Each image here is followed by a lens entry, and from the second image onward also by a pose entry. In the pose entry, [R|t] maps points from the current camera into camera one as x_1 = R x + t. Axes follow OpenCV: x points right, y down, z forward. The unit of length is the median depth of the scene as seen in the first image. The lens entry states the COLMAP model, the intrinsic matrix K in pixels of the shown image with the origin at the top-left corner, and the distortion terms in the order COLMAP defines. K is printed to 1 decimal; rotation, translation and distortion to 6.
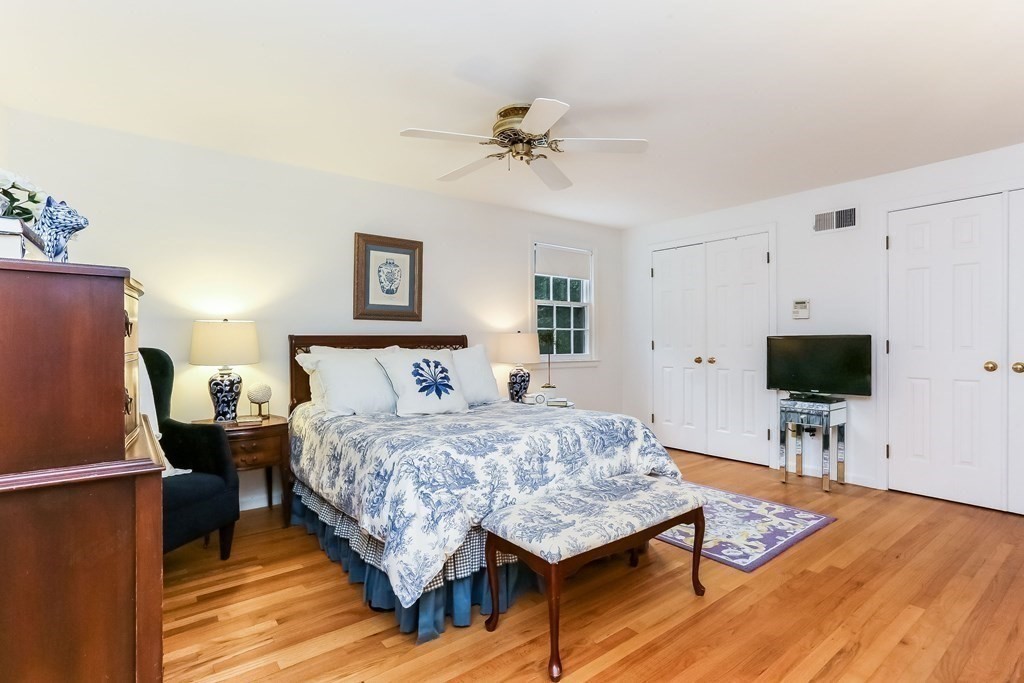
lens RADIAL K [[496.9, 0, 519.3], [0, 496.9, 338.7], [0, 0, 1]] dist [-0.019455, 0.001401]
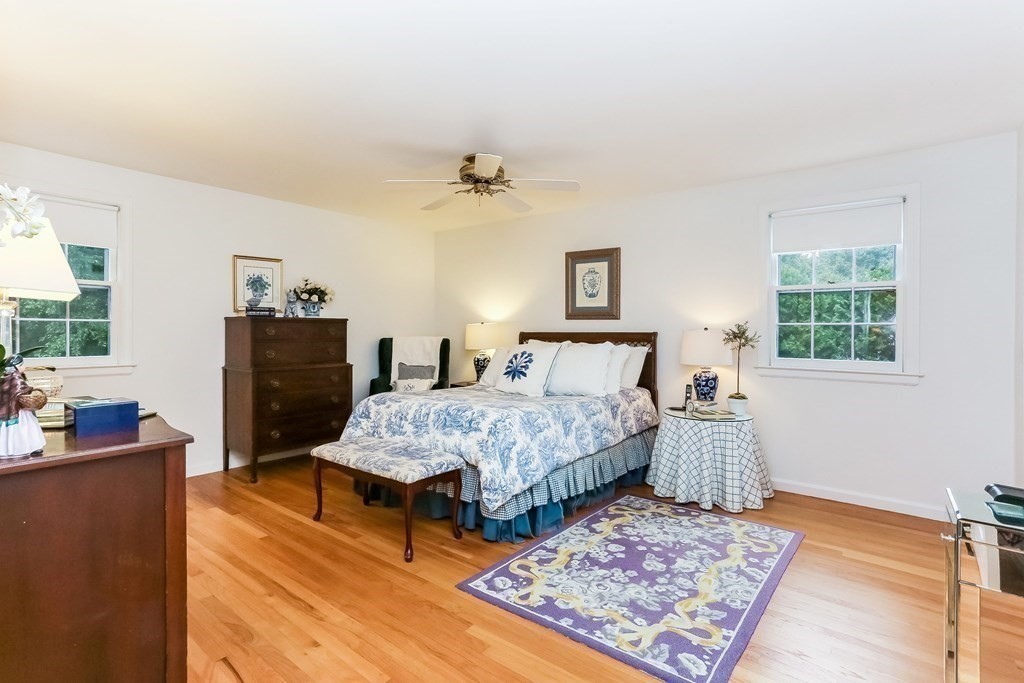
lens RADIAL K [[496.9, 0, 511.4], [0, 496.9, 336.1], [0, 0, 1]] dist [-0.019455, 0.001401]
pose [[0.232198, 0.016315, -0.972532, 1.010703], [-0.008045, 0.999857, 0.014853, -0.016312], [0.972635, 0.004375, 0.232297, 0.634068]]
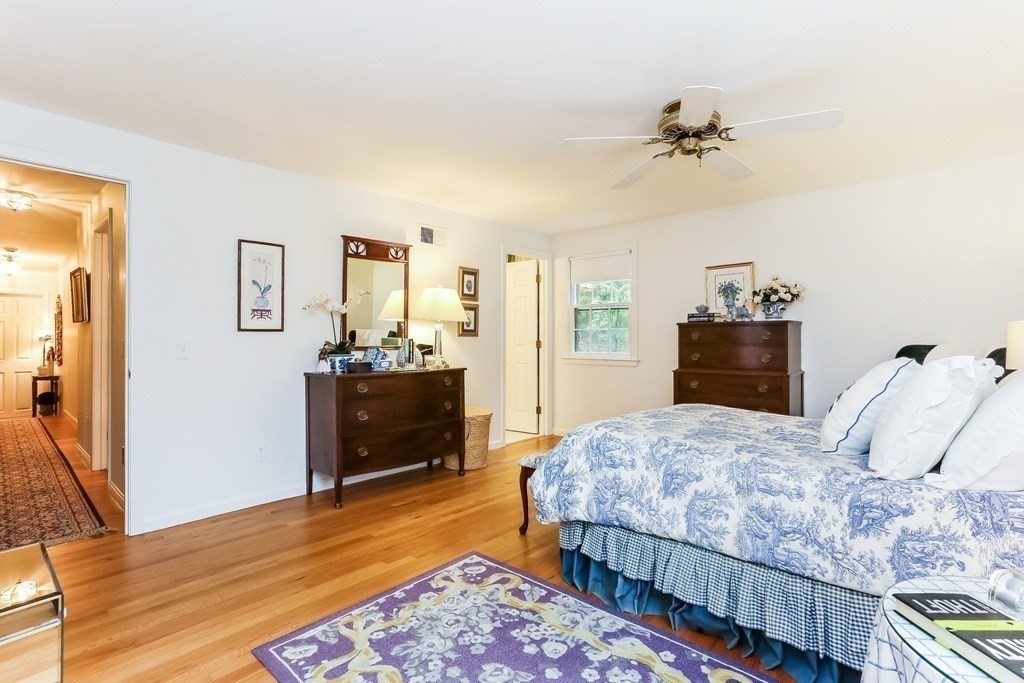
lens RADIAL K [[496.9, 0, 505.2], [0, 496.9, 339.2], [0, 0, 1]] dist [-0.019455, 0.001401]
pose [[-0.988484, 0.010726, -0.150943, 0.402535], [0.010299, 0.999940, 0.003611, -0.006798], [0.150973, 0.002015, -0.988536, 1.522446]]
